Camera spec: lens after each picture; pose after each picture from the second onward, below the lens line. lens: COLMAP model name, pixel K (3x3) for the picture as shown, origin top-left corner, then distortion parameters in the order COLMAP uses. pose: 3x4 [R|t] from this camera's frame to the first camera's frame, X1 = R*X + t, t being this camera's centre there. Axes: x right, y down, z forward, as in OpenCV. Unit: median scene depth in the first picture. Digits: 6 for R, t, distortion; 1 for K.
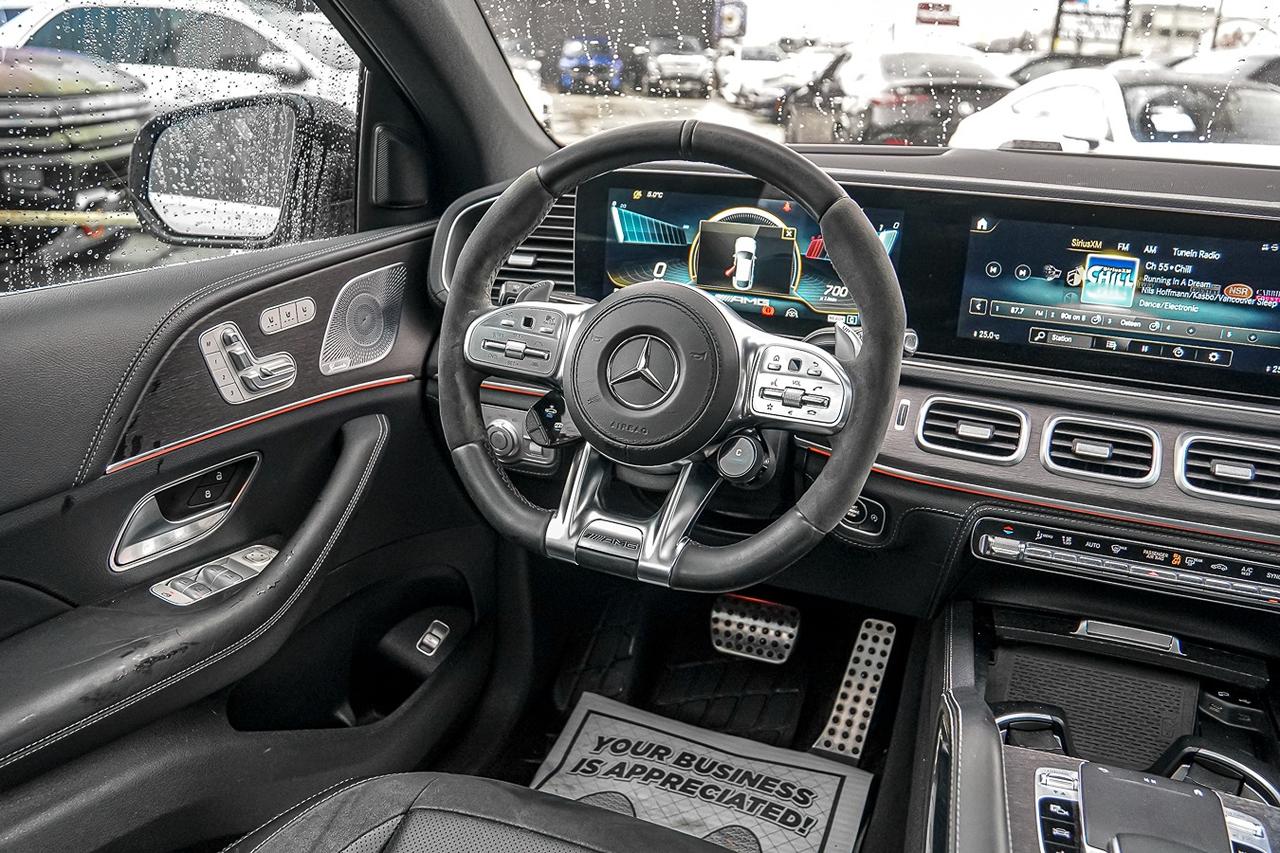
lens RADIAL K [[1013.0, 0, 627.0], [0, 1013.0, 427.6], [0, 0, 1]] dist [-0.125911, 0.086166]
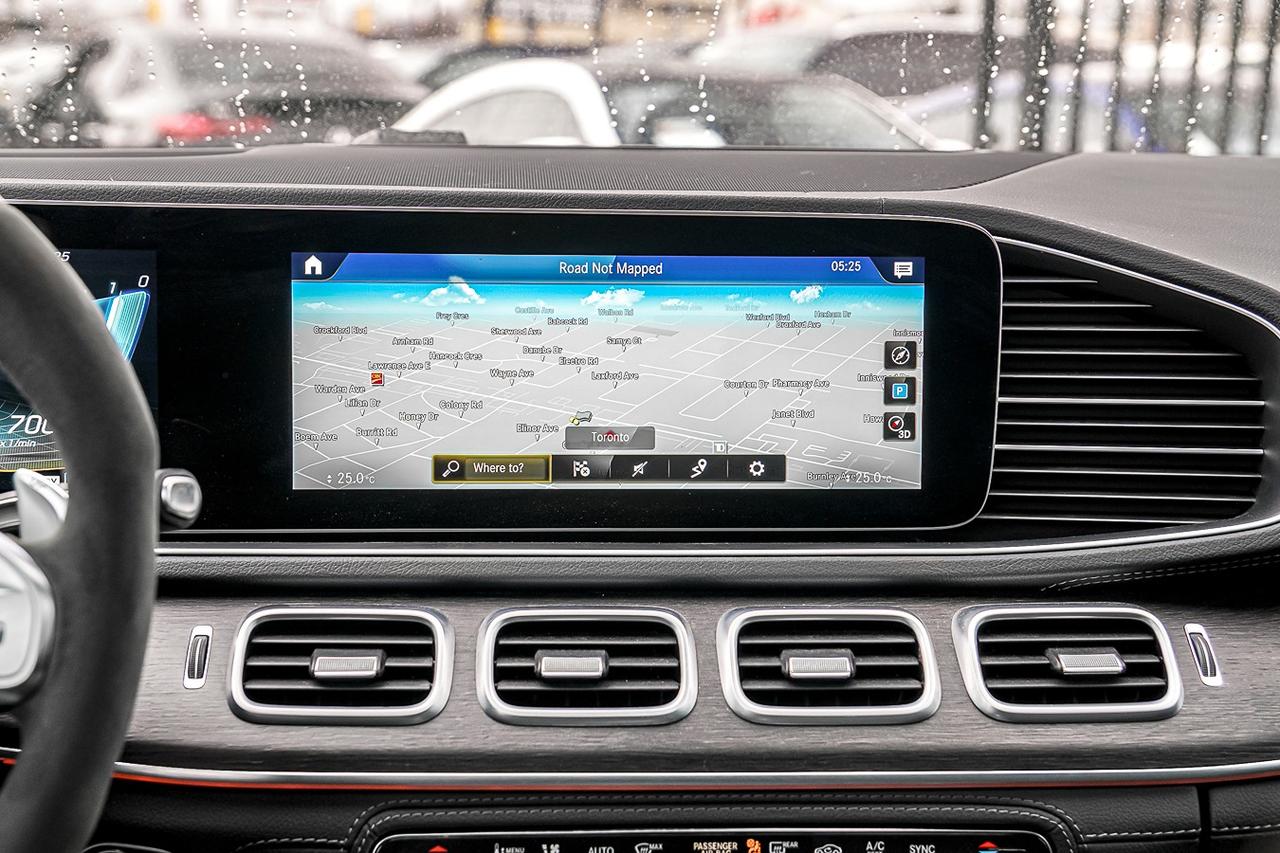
lens RADIAL K [[1955.4, 0, 630.9], [0, 1955.4, 421.9], [0, 0, 1]] dist [0.198616, 0.000000]
pose [[0.897734, -0.081233, 0.432983, 0.057290], [0.155697, 0.977927, -0.139345, 0.042508], [-0.412106, 0.192509, 0.890567, 0.039159]]
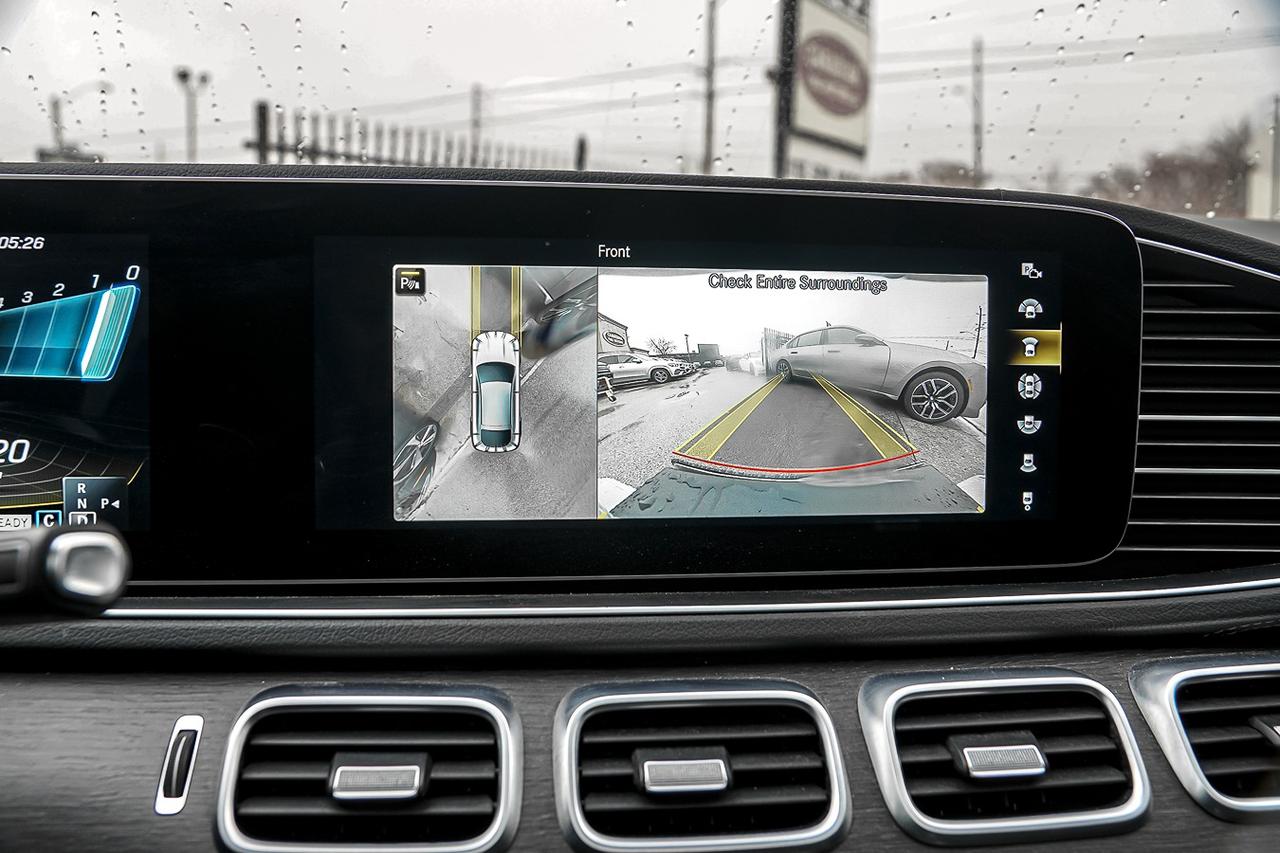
lens RADIAL K [[1058.4, 0, 628.5], [0, 1058.4, 421.6], [0, 0, 1]] dist [-0.100144, 0.062271]
pose [[0.870975, -0.069313, 0.486413, 0.245390], [0.169780, 0.971473, -0.165576, -0.043398], [-0.461060, 0.226796, 0.857897, 0.587615]]
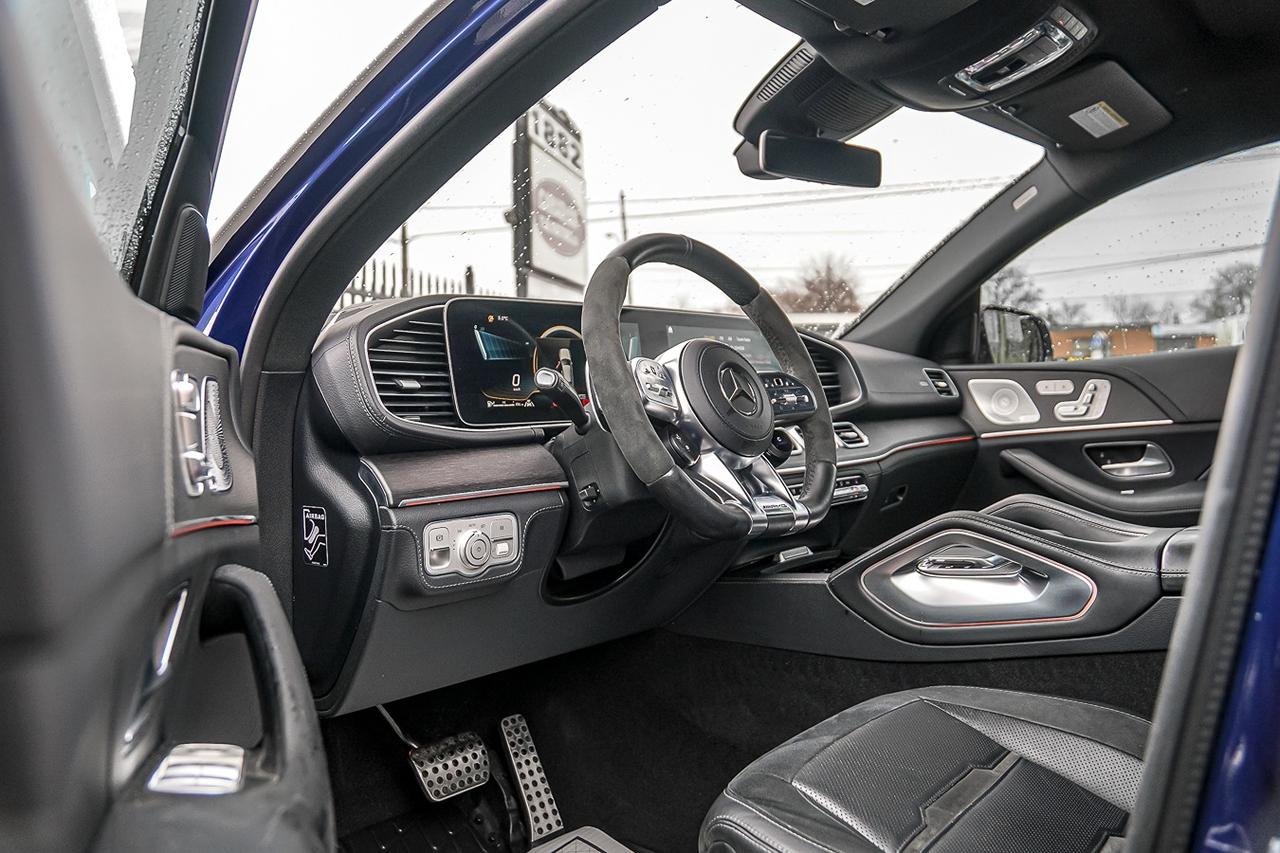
lens RADIAL K [[1013.0, 0, 634.9], [0, 1013.0, 431.3], [0, 0, 1]] dist [-0.125911, 0.086166]
pose [[0.320192, -0.050930, 0.945983, -1.197098], [0.368537, 0.926594, -0.074855, 0.043926], [-0.872730, 0.372597, 0.315457, 0.608677]]
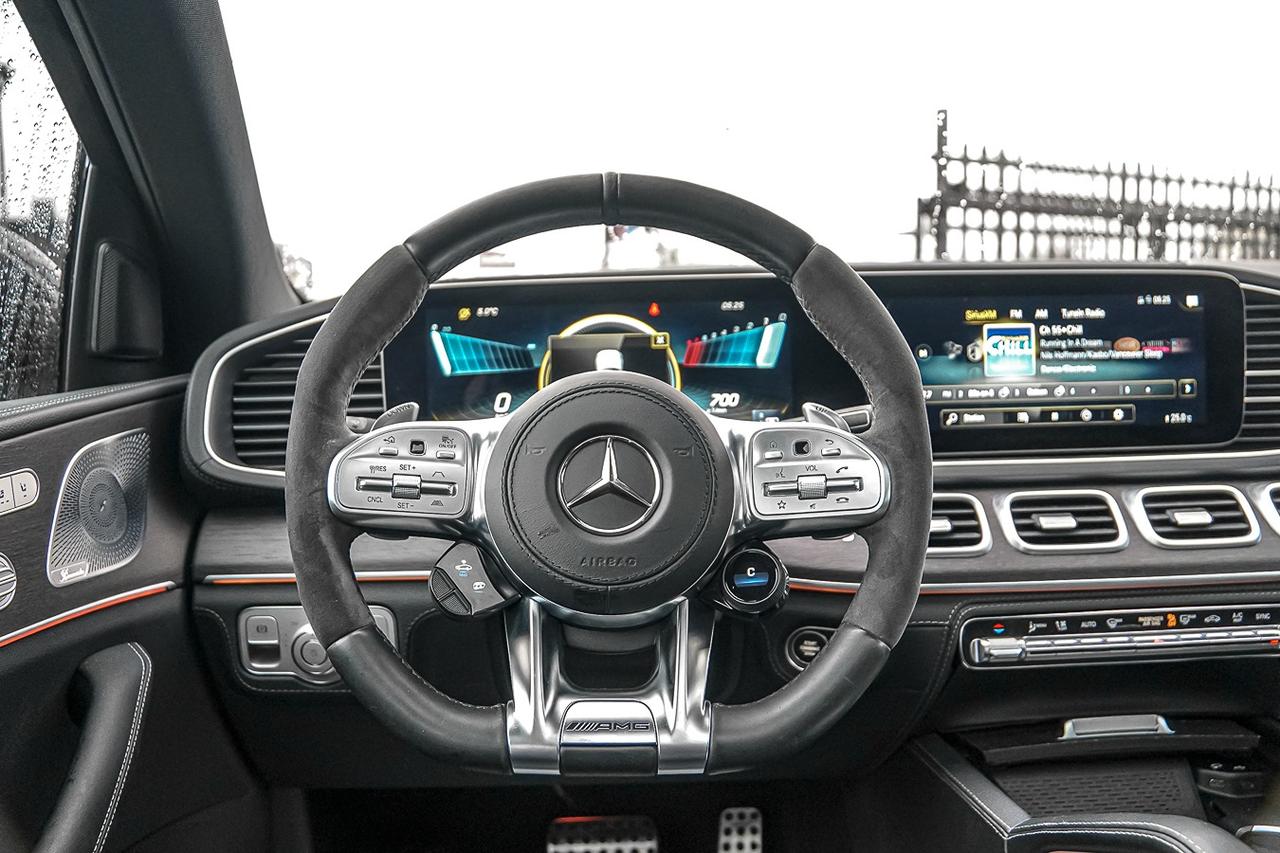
lens RADIAL K [[1013.0, 0, 630.8], [0, 1013.0, 430.1], [0, 0, 1]] dist [-0.125911, 0.086166]
pose [[0.913581, -0.088180, 0.396981, -0.224403], [0.178246, 0.964265, -0.196012, 0.046412], [-0.365510, 0.249833, 0.896652, 0.284895]]
